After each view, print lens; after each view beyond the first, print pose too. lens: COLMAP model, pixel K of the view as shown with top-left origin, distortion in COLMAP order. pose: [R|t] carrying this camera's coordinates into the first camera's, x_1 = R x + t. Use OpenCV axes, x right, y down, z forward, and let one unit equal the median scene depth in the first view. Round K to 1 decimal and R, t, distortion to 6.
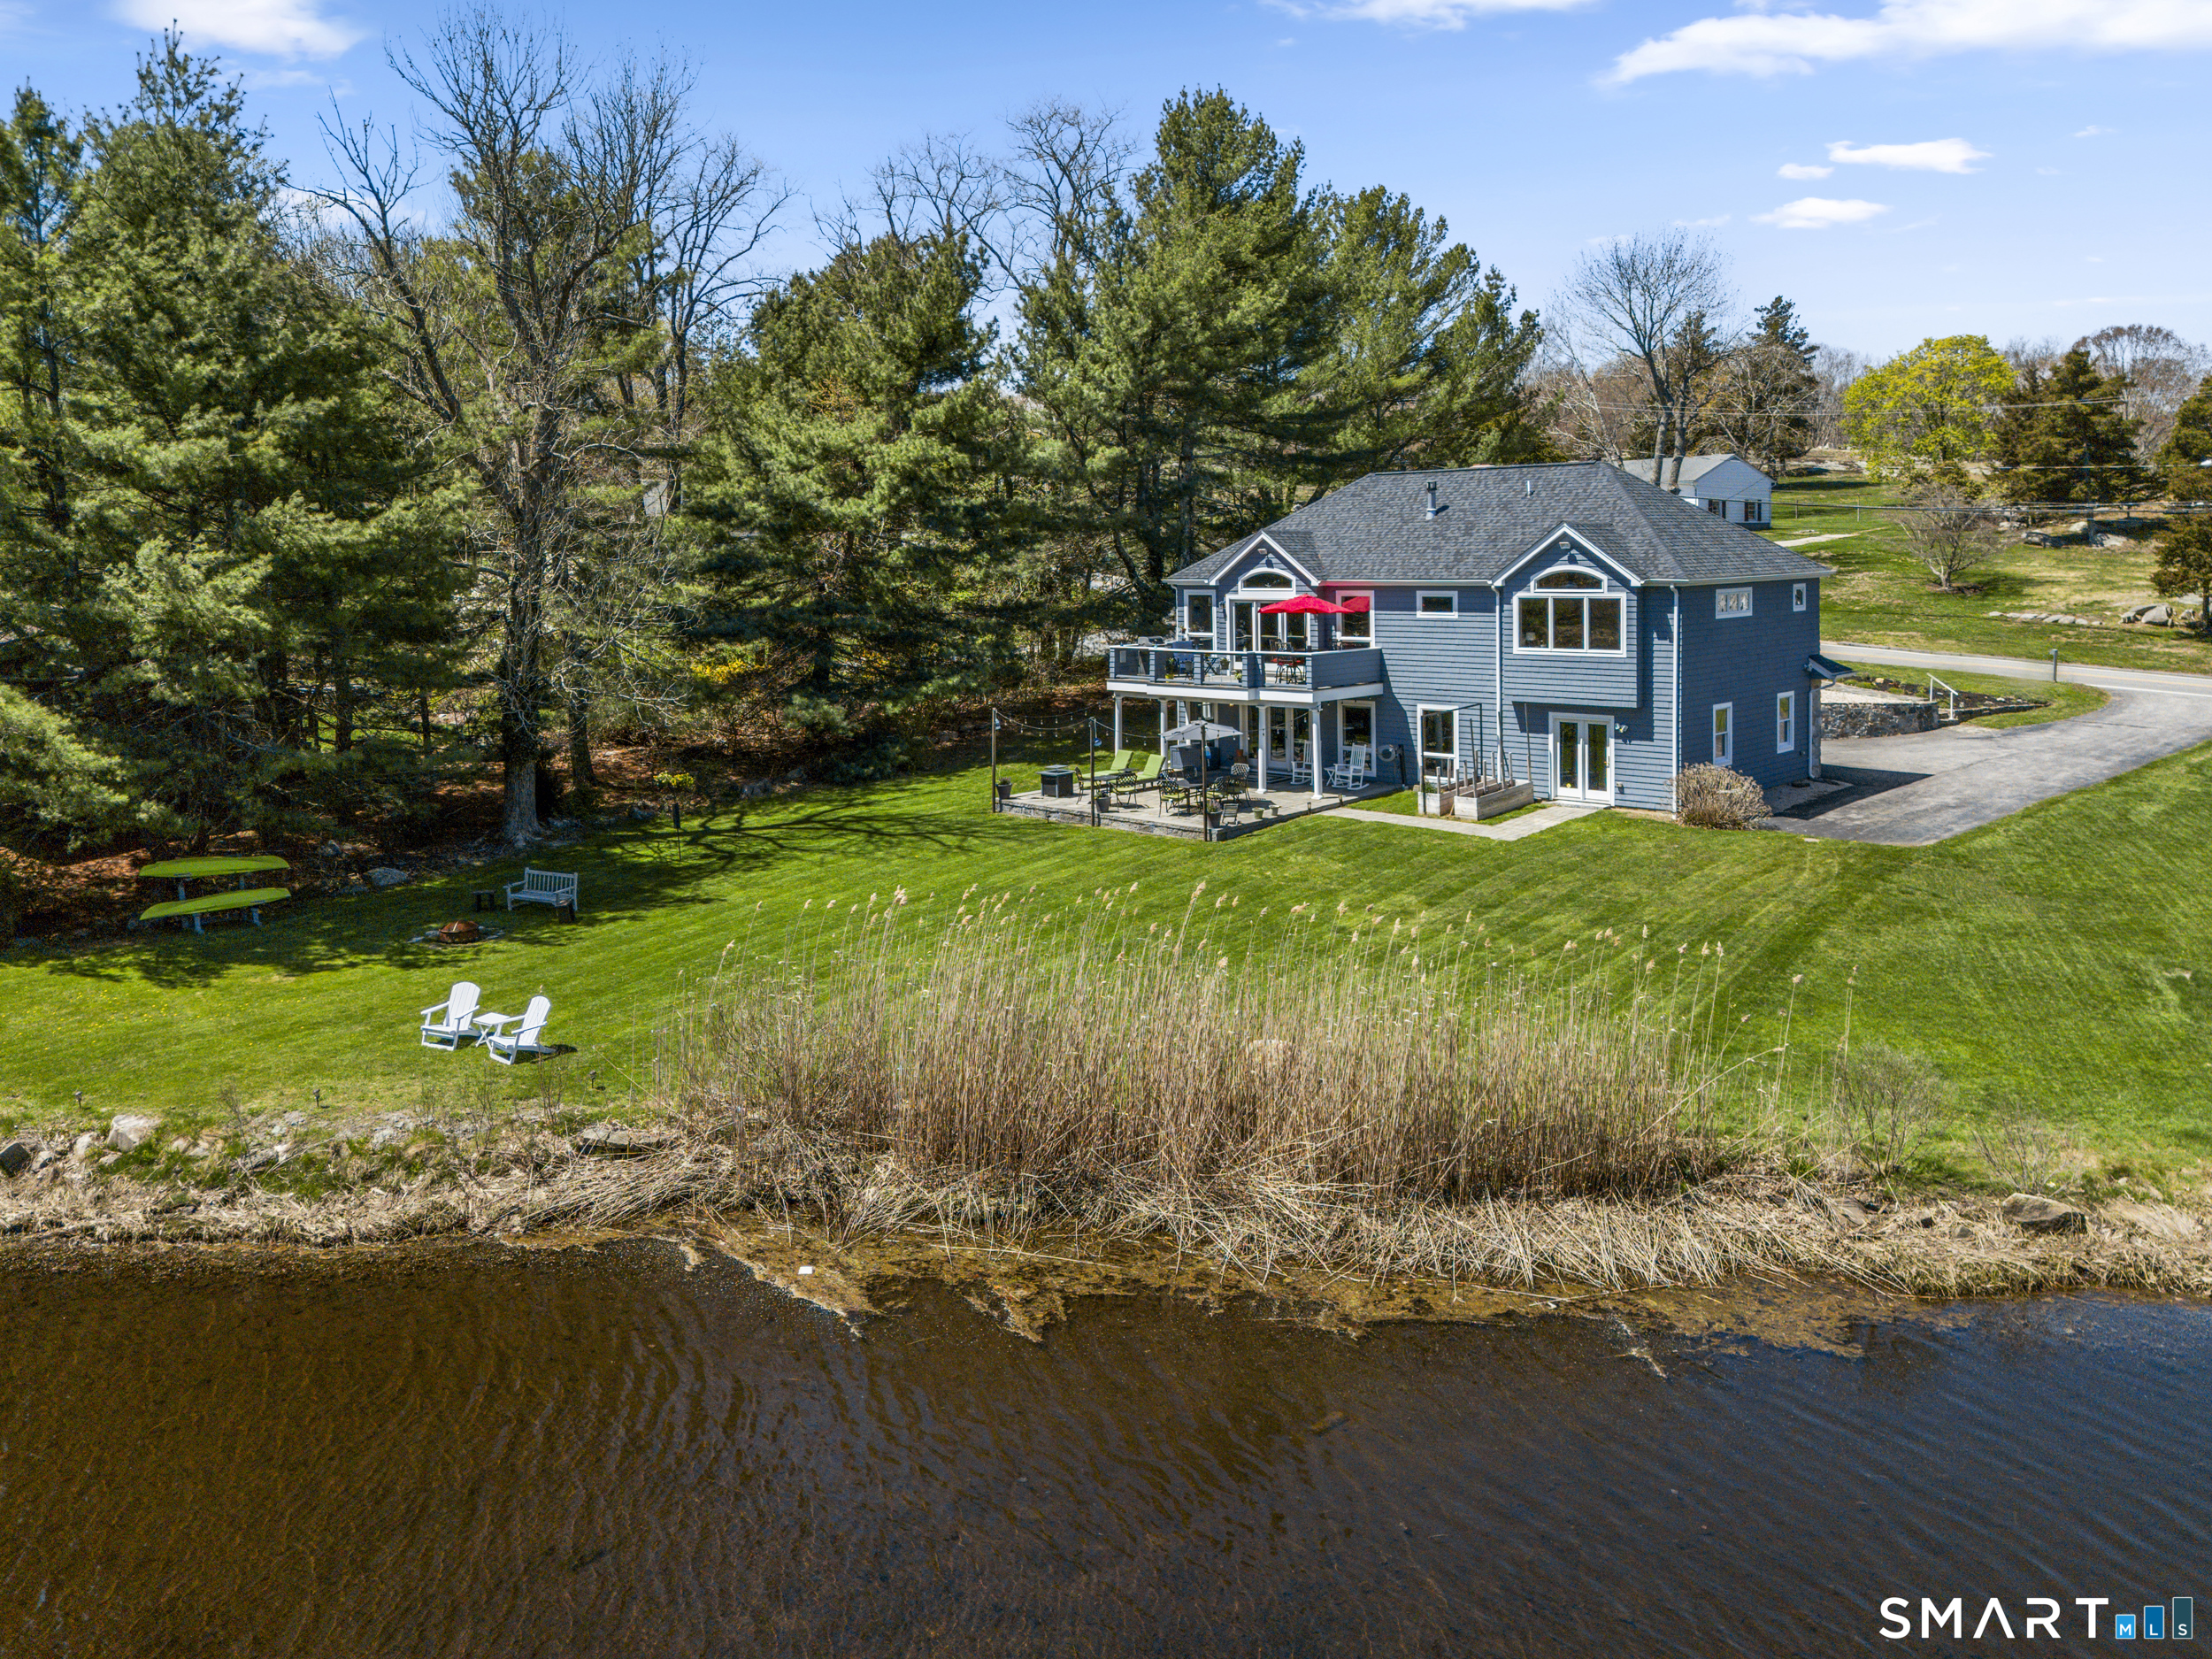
lens RADIAL K [[1625.1, 0, 1157.5], [0, 1625.1, 818.9], [0, 0, 1]] dist [0.094718, -0.086812]
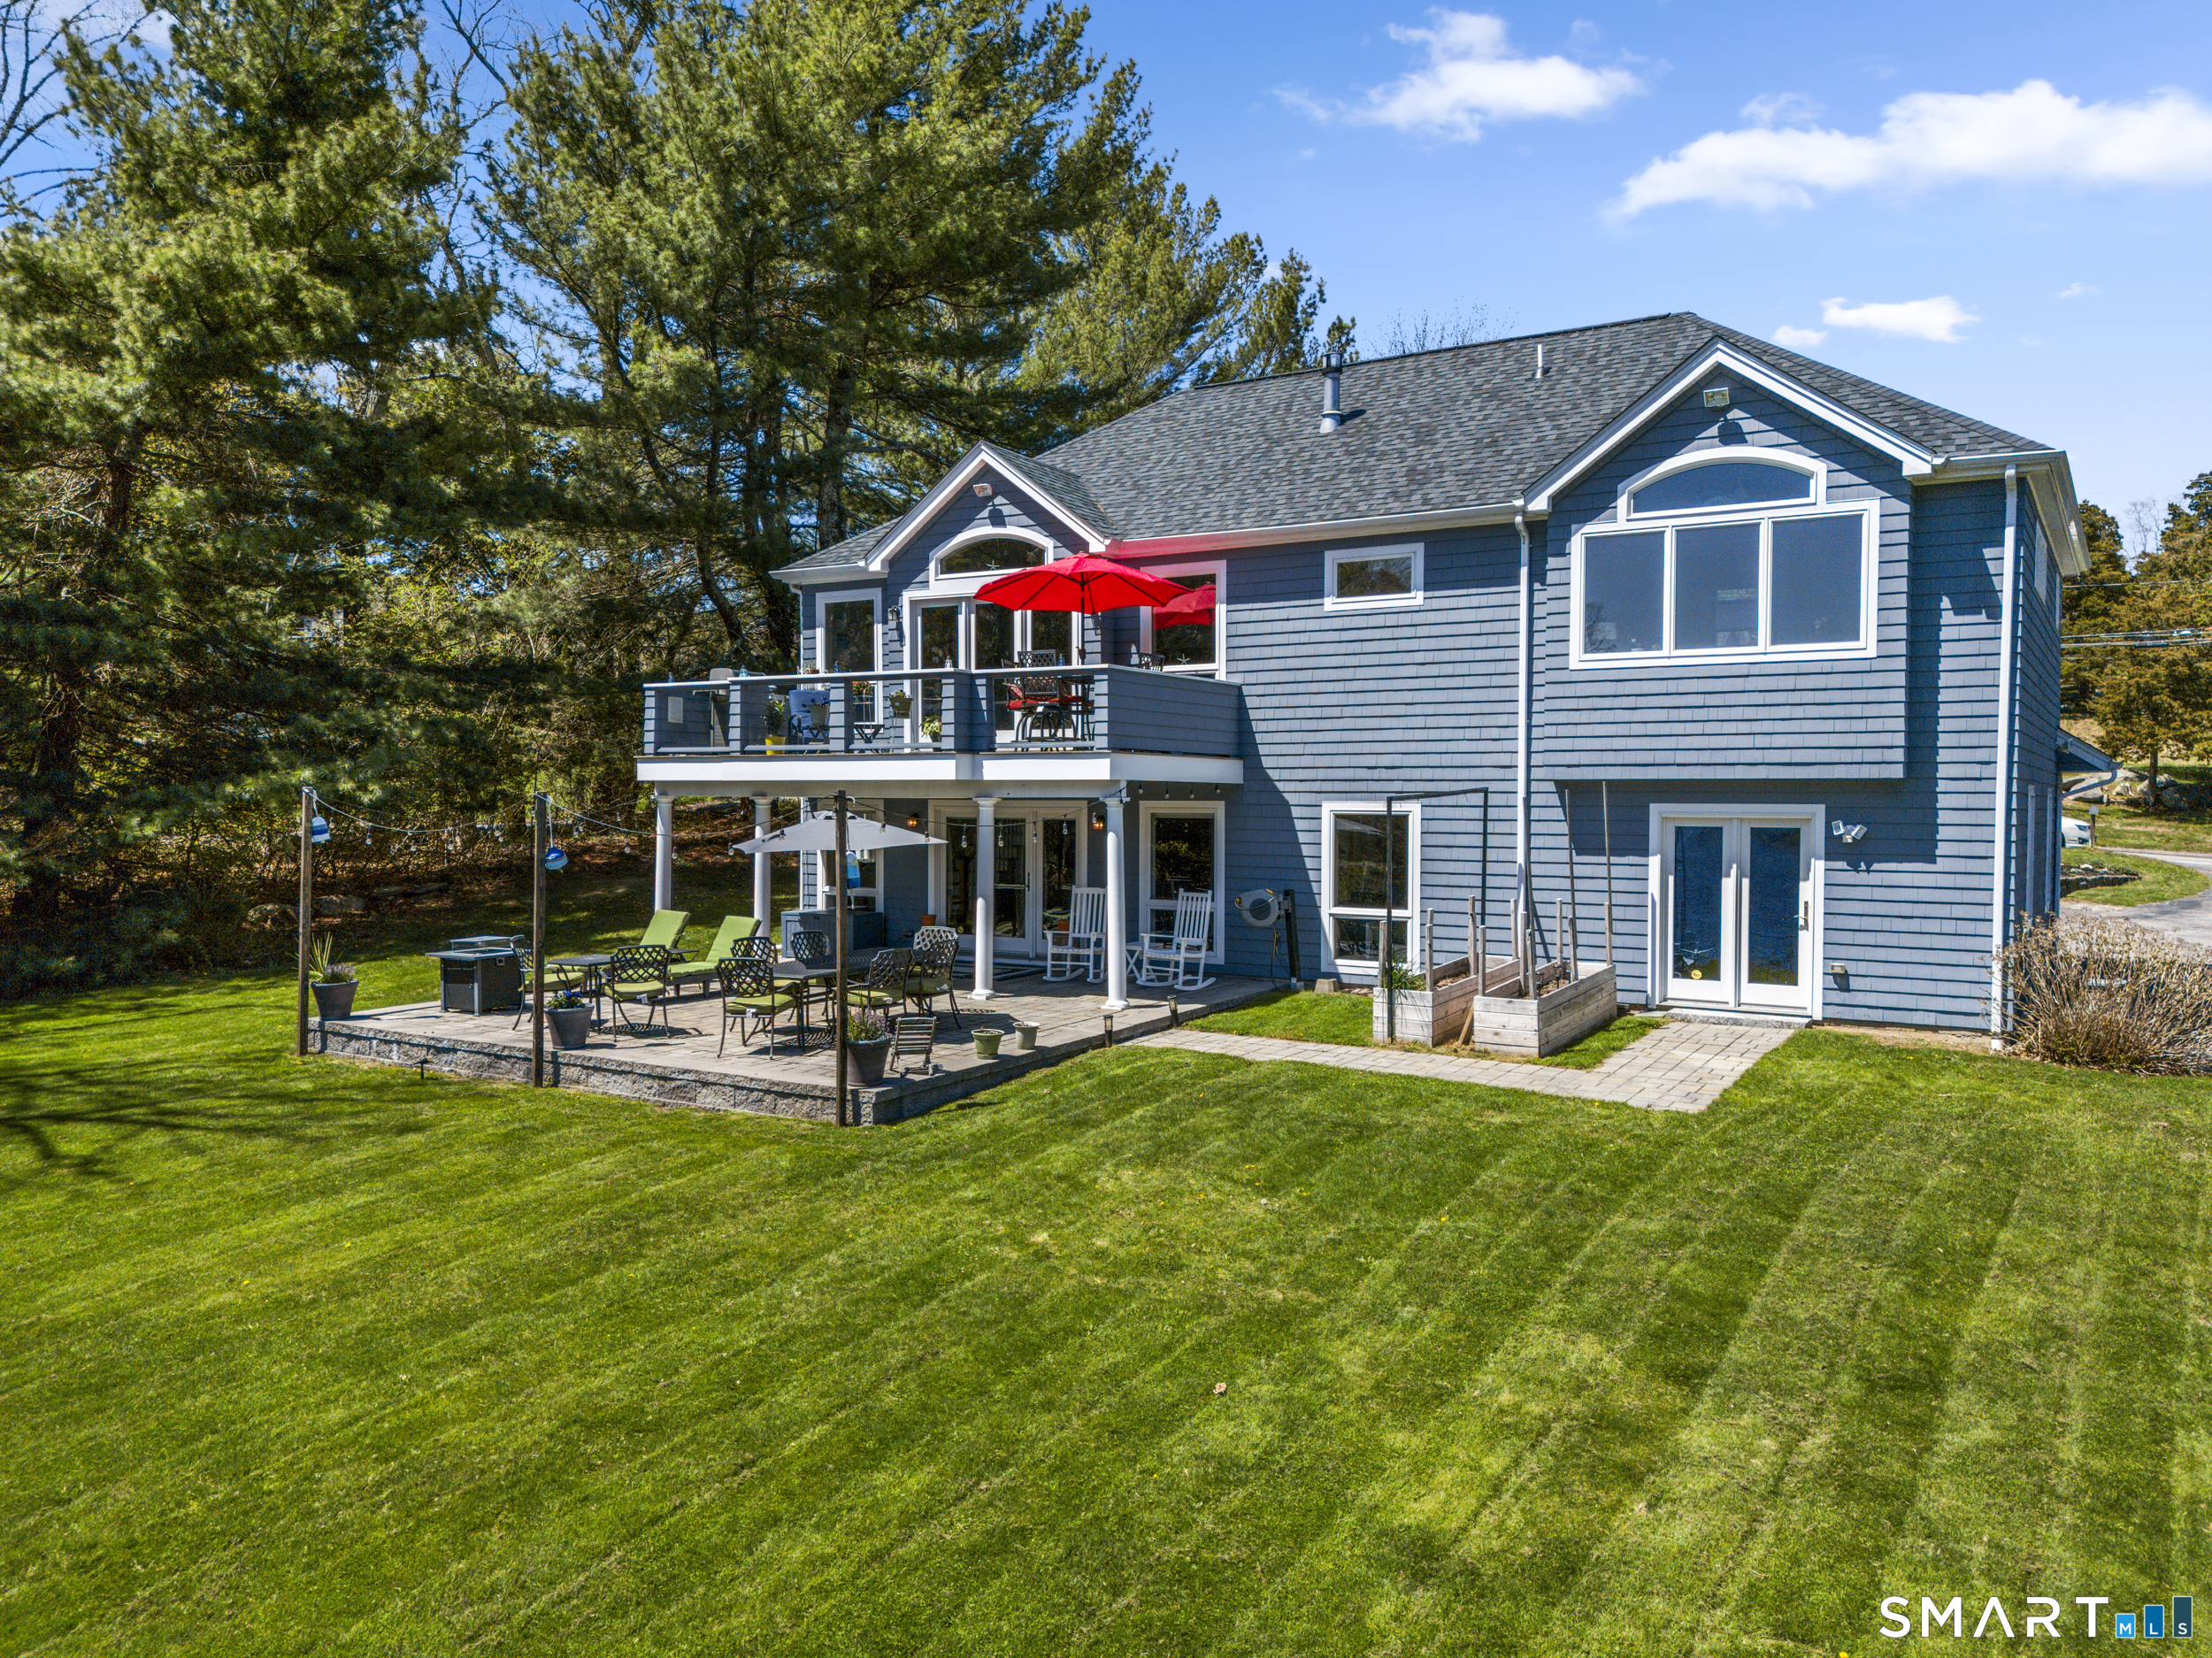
lens RADIAL K [[1625.1, 0, 1157.5], [0, 1625.1, 818.4], [0, 0, 1]] dist [0.094718, -0.086812]
pose [[0.979849, 0.016602, 0.199047, 0.022385], [0.012911, 0.989191, -0.146060, 0.000511], [-0.199320, 0.145687, 0.969044, 0.567589]]
